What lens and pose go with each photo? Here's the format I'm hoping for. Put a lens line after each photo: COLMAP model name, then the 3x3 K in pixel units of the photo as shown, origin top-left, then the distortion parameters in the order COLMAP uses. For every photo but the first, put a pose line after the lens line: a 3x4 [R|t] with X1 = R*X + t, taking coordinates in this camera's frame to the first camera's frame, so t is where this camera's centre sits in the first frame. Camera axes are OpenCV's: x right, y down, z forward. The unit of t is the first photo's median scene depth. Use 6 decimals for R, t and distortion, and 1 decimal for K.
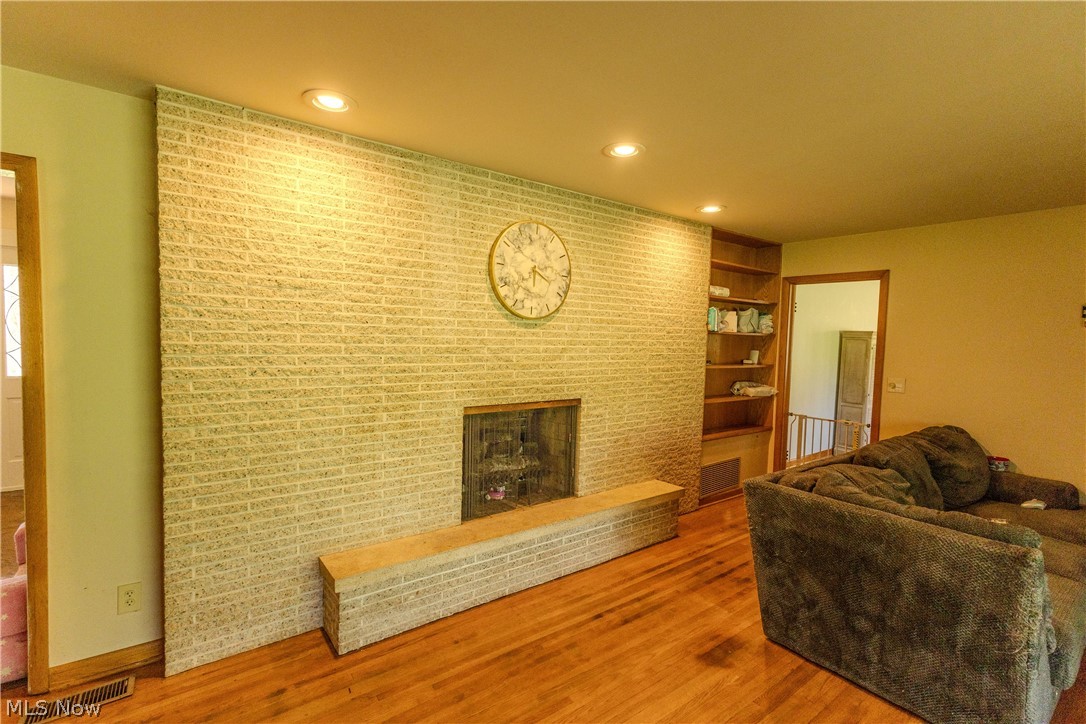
lens RADIAL K [[498.1, 0, 541.3], [0, 498.1, 358.7], [0, 0, 1]] dist [0.004243, 0.001078]
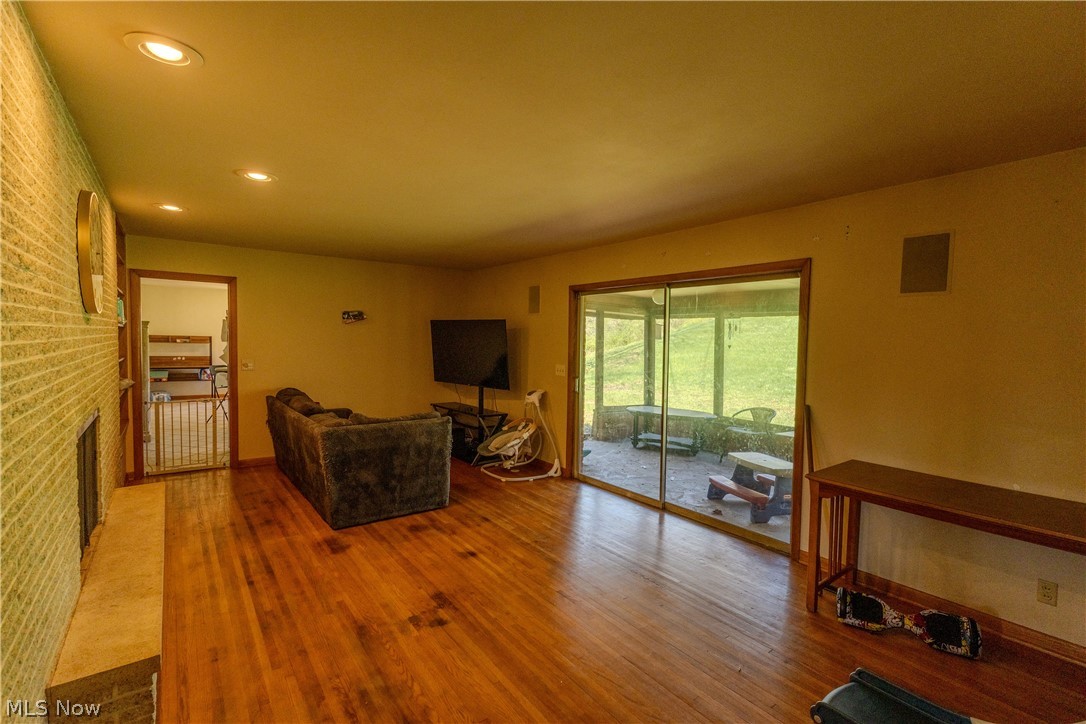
lens RADIAL K [[498.1, 0, 542.1], [0, 498.1, 362.7], [0, 0, 1]] dist [0.004243, 0.001078]
pose [[-0.002904, -0.072648, 0.997353, -0.988032], [0.029919, 0.996905, 0.072702, -0.041142], [-0.999548, 0.030051, -0.000721, 0.334286]]
